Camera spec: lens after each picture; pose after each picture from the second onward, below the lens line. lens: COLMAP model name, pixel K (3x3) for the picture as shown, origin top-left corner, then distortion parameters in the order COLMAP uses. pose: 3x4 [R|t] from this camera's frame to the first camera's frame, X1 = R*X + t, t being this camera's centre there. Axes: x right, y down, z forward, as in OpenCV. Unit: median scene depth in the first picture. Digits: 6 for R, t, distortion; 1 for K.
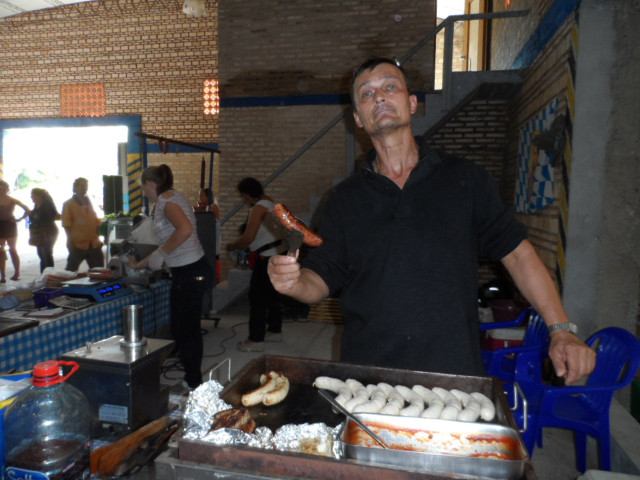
lens RADIAL K [[486.1, 0, 320.0], [0, 486.1, 240.0], [0, 0, 1]] dist [-0.003338, 0.010751]
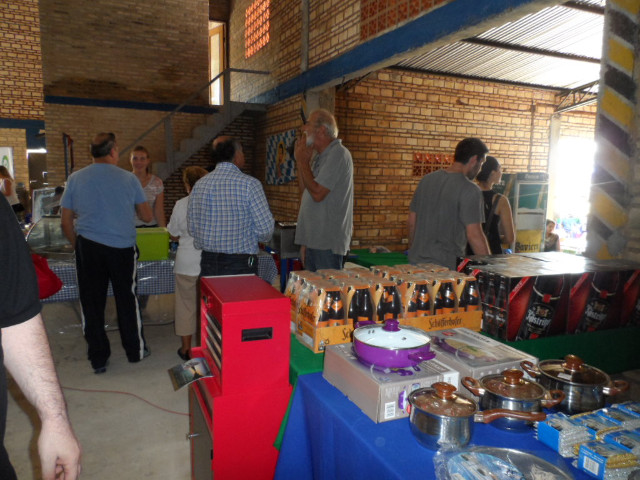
lens RADIAL K [[486.1, 0, 320.0], [0, 486.1, 240.0], [0, 0, 1]] dist [-0.003338, 0.010751]
pose [[0.804347, -0.074411, 0.589482, -0.419900], [0.045198, 0.996915, 0.064170, 0.034391], [-0.592439, -0.024971, 0.805229, -0.464215]]
